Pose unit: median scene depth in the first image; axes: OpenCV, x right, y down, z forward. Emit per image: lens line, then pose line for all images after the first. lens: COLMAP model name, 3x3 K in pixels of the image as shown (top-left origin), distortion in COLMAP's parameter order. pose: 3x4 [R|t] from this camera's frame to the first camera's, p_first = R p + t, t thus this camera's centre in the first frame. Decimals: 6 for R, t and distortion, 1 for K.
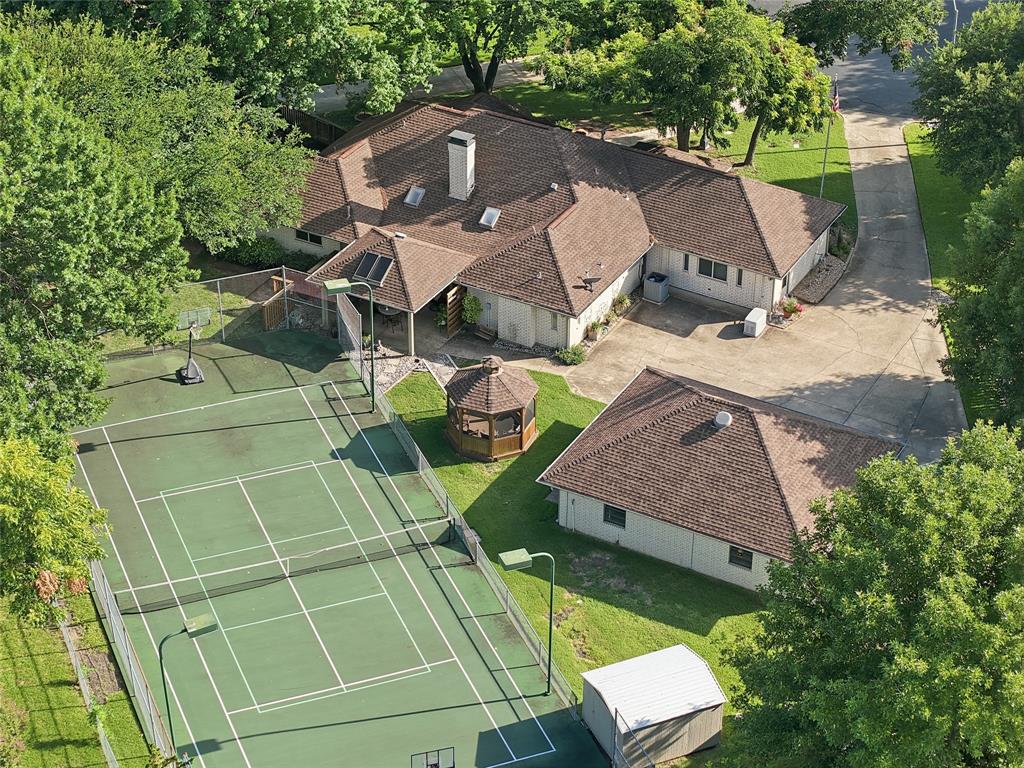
lens RADIAL K [[2253.1, 0, 512.0], [0, 2253.1, 384.0], [0, 0, 1]] dist [-0.020145, -0.213337]
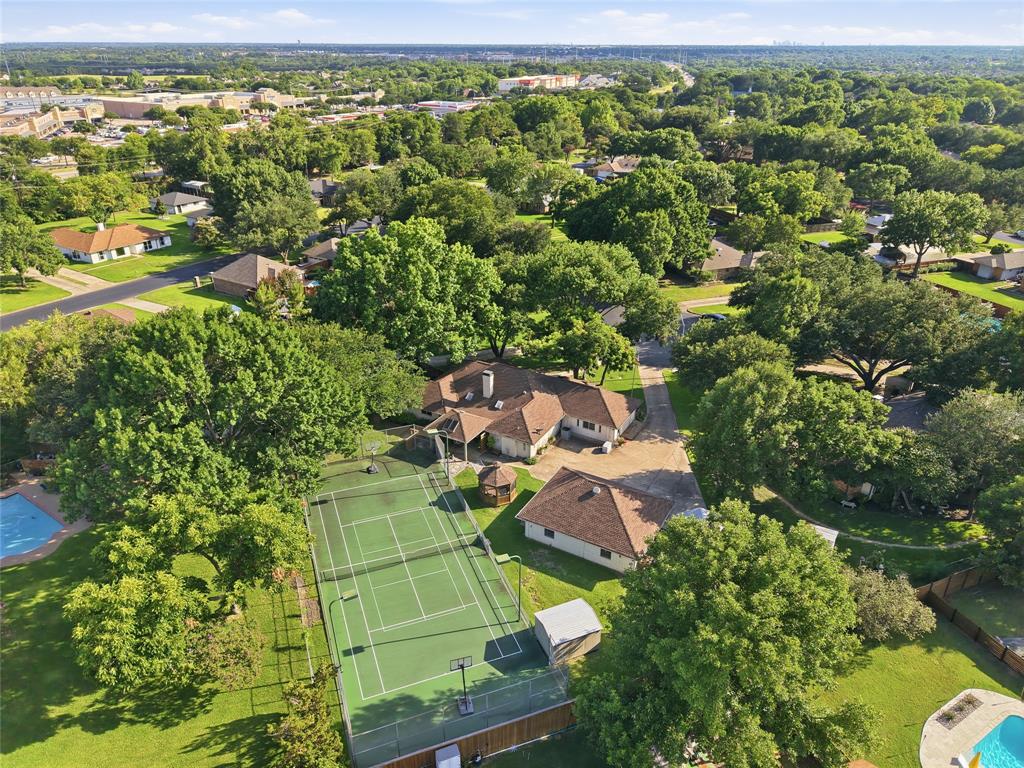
lens RADIAL K [[713.2, 0, 512.0], [0, 713.2, 384.0], [0, 0, 1]] dist [0.088558, -0.001377]
pose [[0.999960, 0.000496, -0.008892, 0.012637], [-0.001498, 0.993602, -0.112933, -0.008558], [0.008779, 0.112942, 0.993563, 0.235283]]
